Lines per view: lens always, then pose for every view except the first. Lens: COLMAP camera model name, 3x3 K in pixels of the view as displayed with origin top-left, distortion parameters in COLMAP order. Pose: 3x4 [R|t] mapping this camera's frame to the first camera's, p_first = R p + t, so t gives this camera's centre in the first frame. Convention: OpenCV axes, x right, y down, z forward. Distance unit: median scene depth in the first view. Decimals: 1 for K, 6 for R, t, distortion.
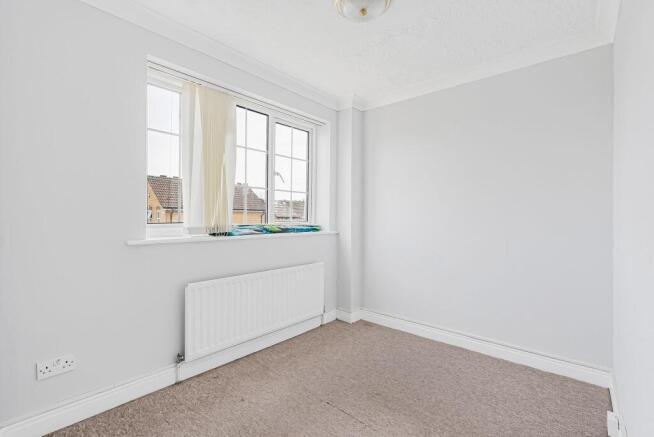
lens RADIAL K [[294.0, 0, 327.8], [0, 294.0, 215.9], [0, 0, 1]] dist [0.001139, 0.000543]
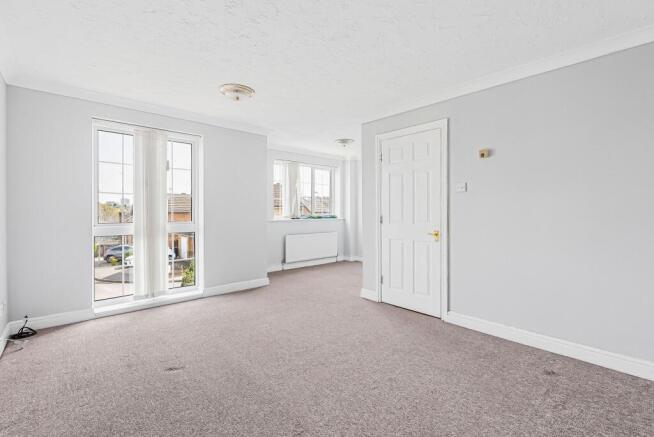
lens RADIAL K [[294.0, 0, 325.0], [0, 294.0, 215.7], [0, 0, 1]] dist [0.001139, 0.000543]
pose [[0.994063, -0.002233, -0.108781, 0.133333], [0.004140, 0.999842, 0.017305, -0.004299], [0.108725, -0.017653, 0.993915, -1.176790]]
